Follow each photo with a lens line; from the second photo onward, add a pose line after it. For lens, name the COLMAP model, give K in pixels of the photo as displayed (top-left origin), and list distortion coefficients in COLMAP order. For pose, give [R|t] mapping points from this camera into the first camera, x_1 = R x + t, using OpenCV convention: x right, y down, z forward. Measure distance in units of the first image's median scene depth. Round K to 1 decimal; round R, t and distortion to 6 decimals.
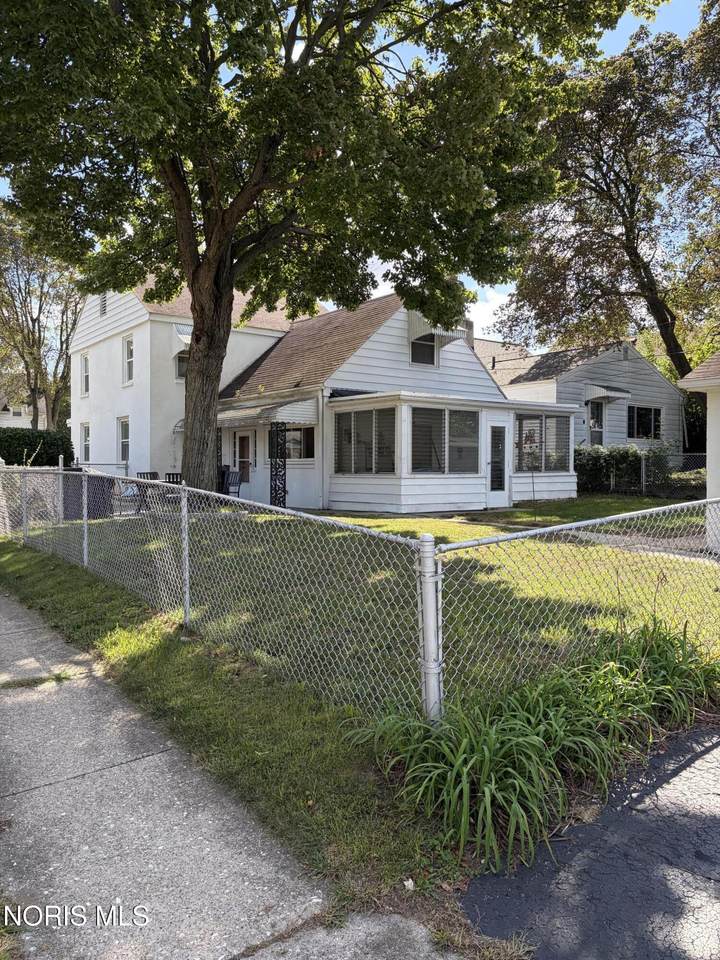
lens RADIAL K [[727.9, 0, 359.7], [0, 727.9, 477.7], [0, 0, 1]] dist [0.006112, 0.002954]
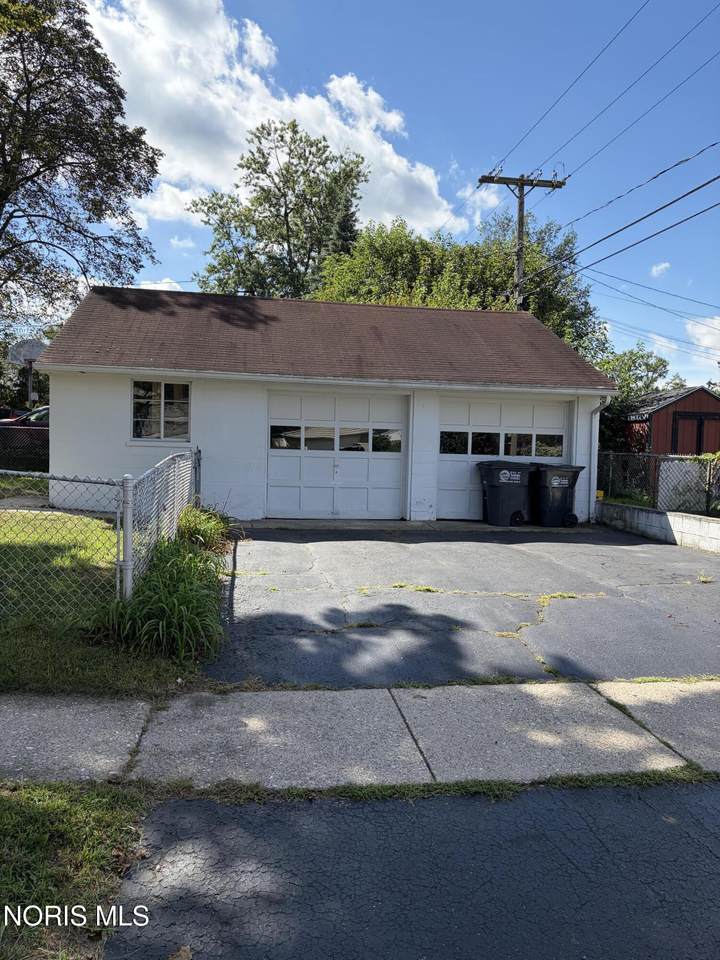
lens RADIAL K [[727.9, 0, 360.2], [0, 727.9, 480.7], [0, 0, 1]] dist [0.006112, 0.002954]
pose [[0.485444, -0.023892, 0.873941, -1.187462], [-0.010175, 0.999404, 0.032973, 0.044588], [-0.874209, -0.024899, 0.484912, -0.154917]]
